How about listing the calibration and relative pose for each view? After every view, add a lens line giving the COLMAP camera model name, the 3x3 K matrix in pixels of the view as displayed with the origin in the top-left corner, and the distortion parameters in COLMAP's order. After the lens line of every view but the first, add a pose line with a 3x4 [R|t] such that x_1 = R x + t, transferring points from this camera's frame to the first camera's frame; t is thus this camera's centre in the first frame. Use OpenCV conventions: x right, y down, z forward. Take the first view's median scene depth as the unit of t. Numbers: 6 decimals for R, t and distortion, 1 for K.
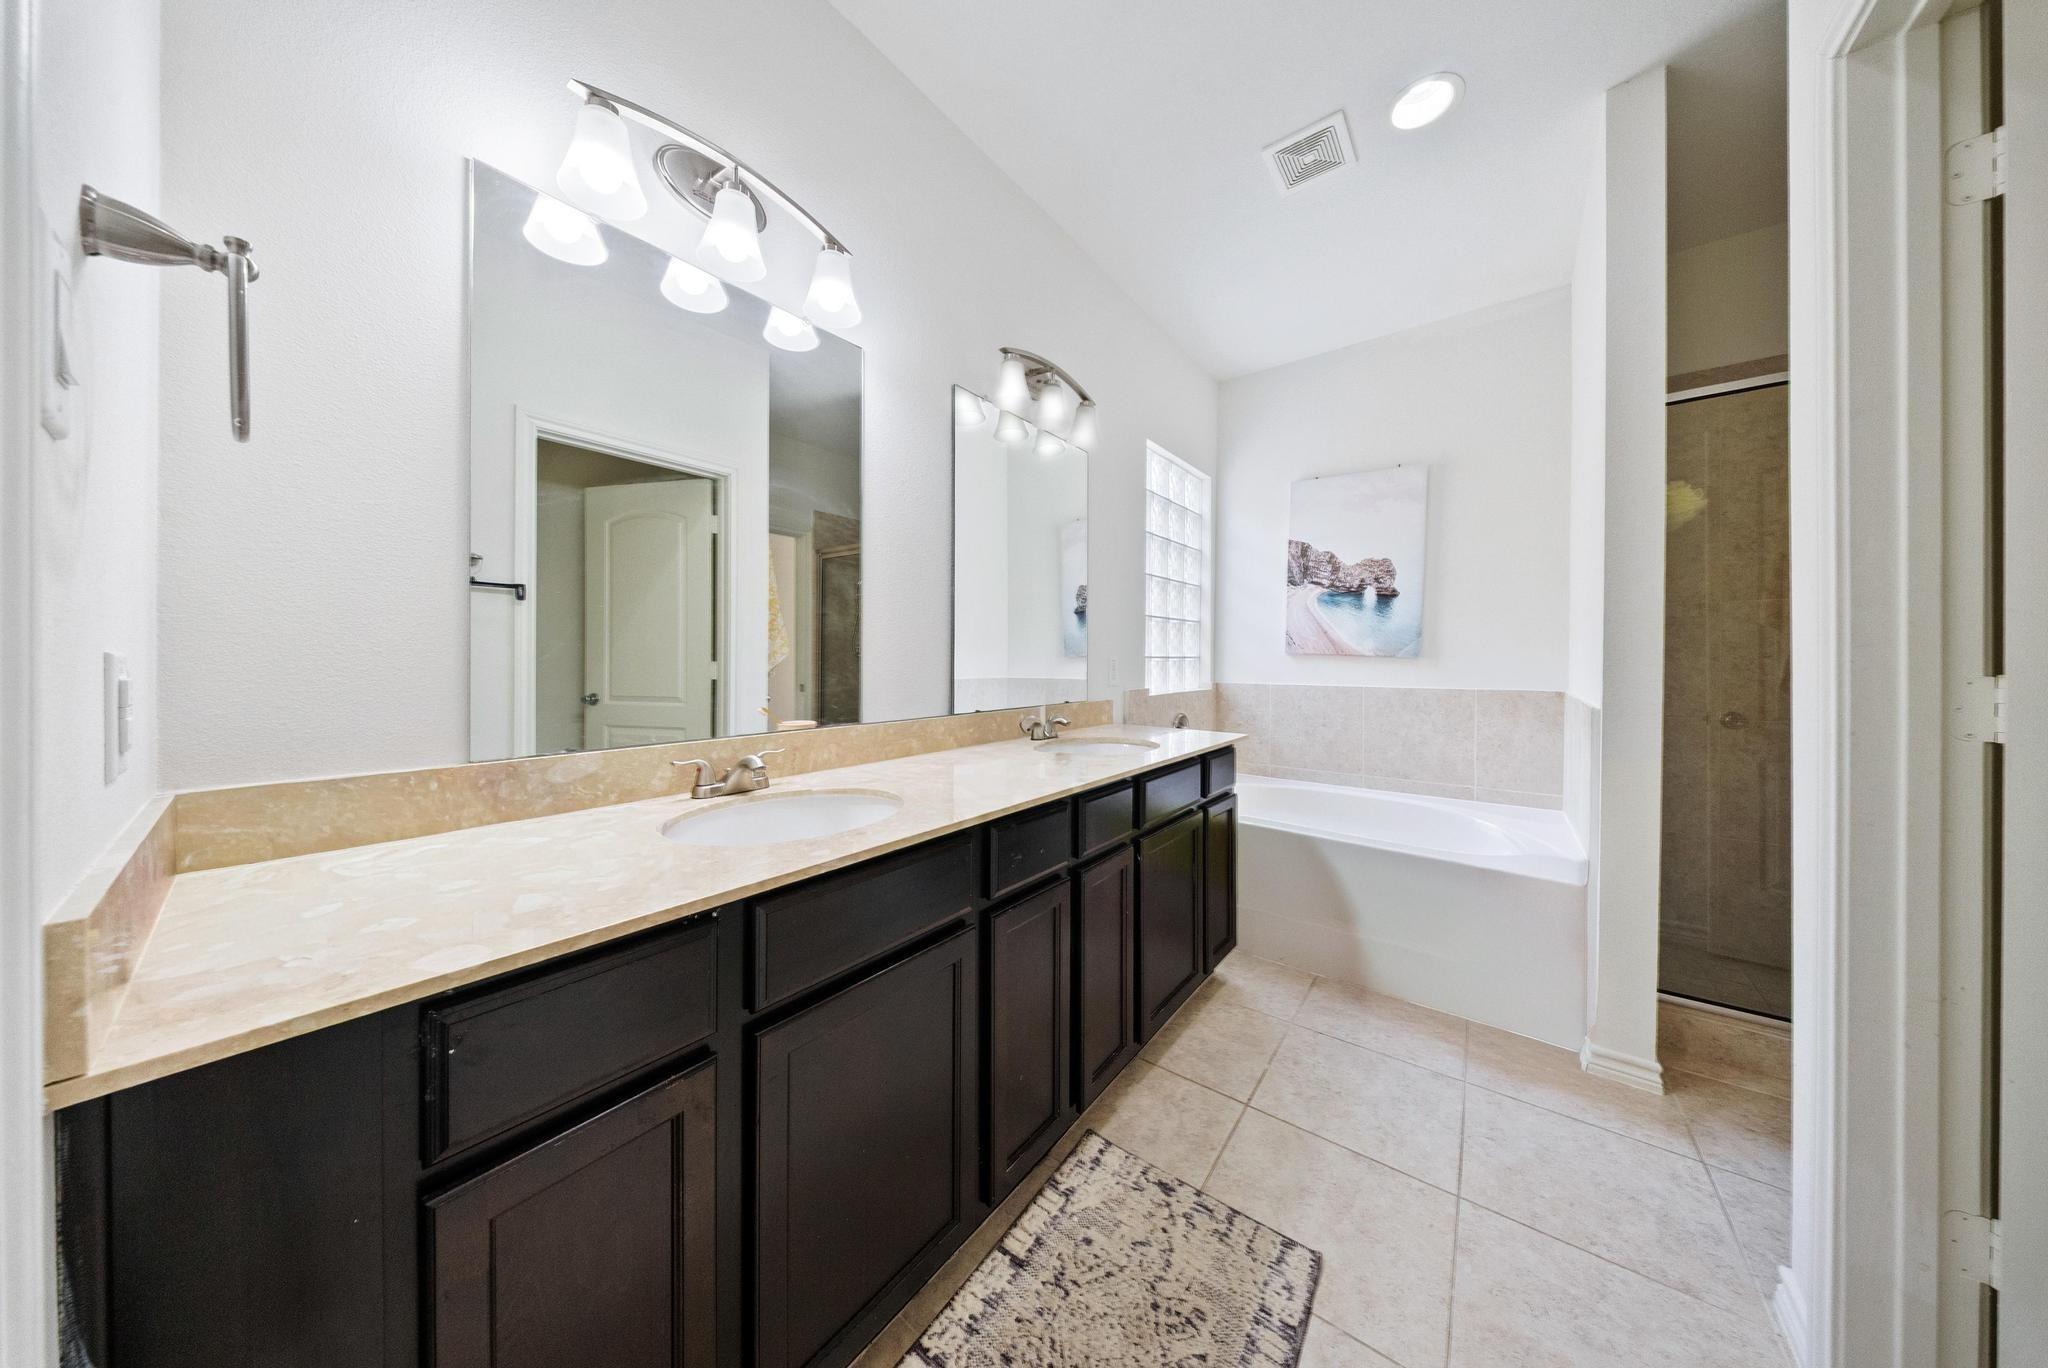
lens RADIAL K [[603.9, 0, 1023.7], [0, 603.9, 659.6], [0, 0, 1]] dist [-0.004694, -0.000207]
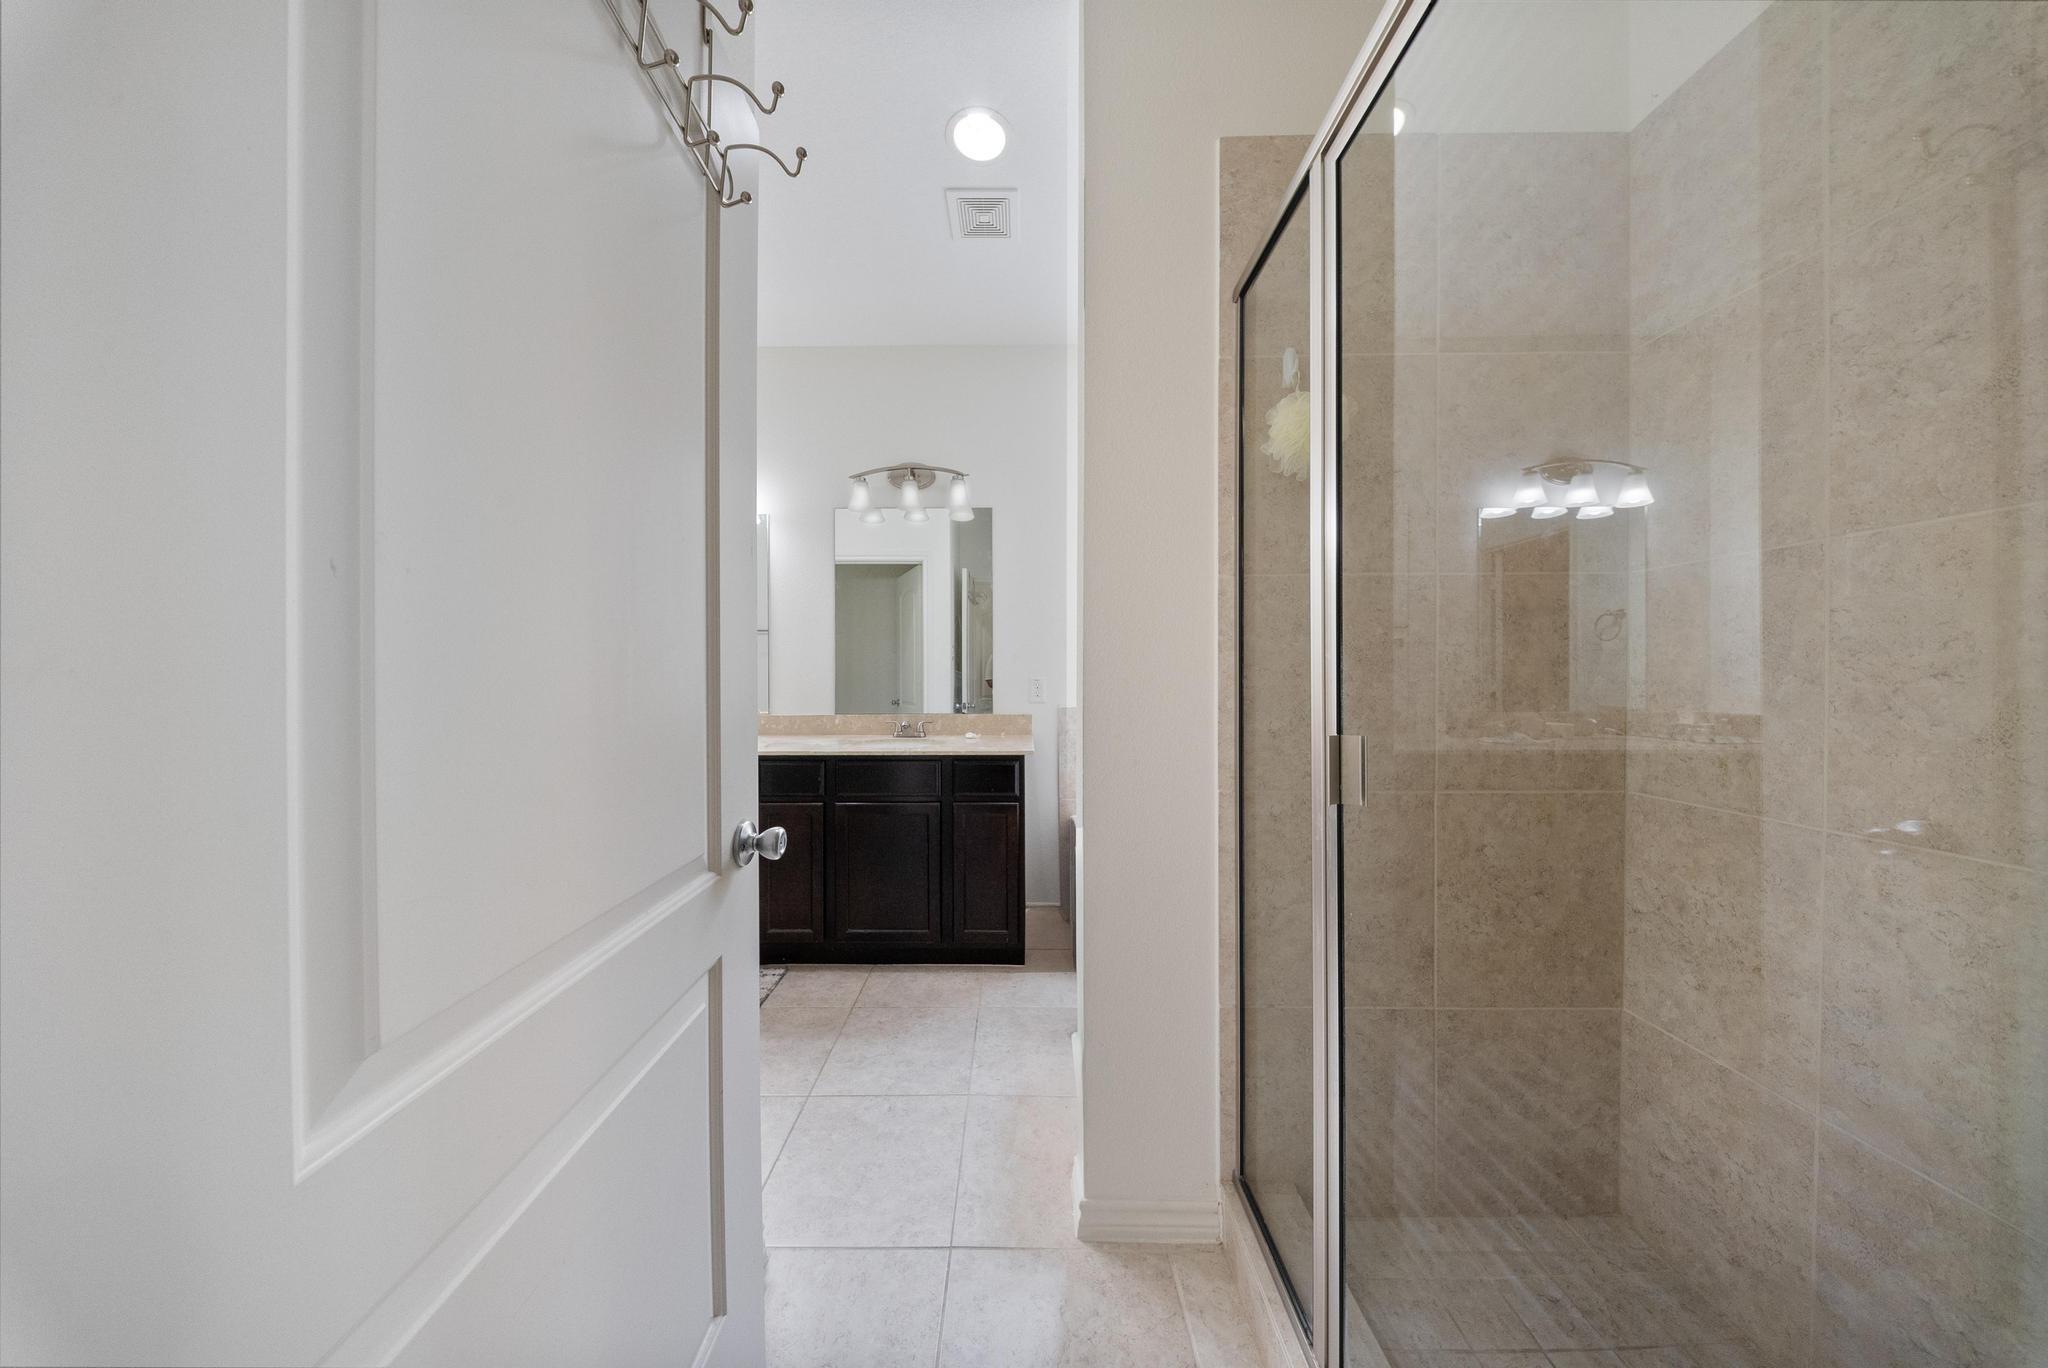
lens RADIAL K [[603.9, 0, 1021.6], [0, 603.9, 682.3], [0, 0, 1]] dist [-0.004694, -0.000207]
pose [[0.609329, 0.003758, -0.792909, 0.903929], [0.006550, 0.999931, 0.009773, -0.005307], [0.792891, -0.011148, 0.609262, 0.257329]]
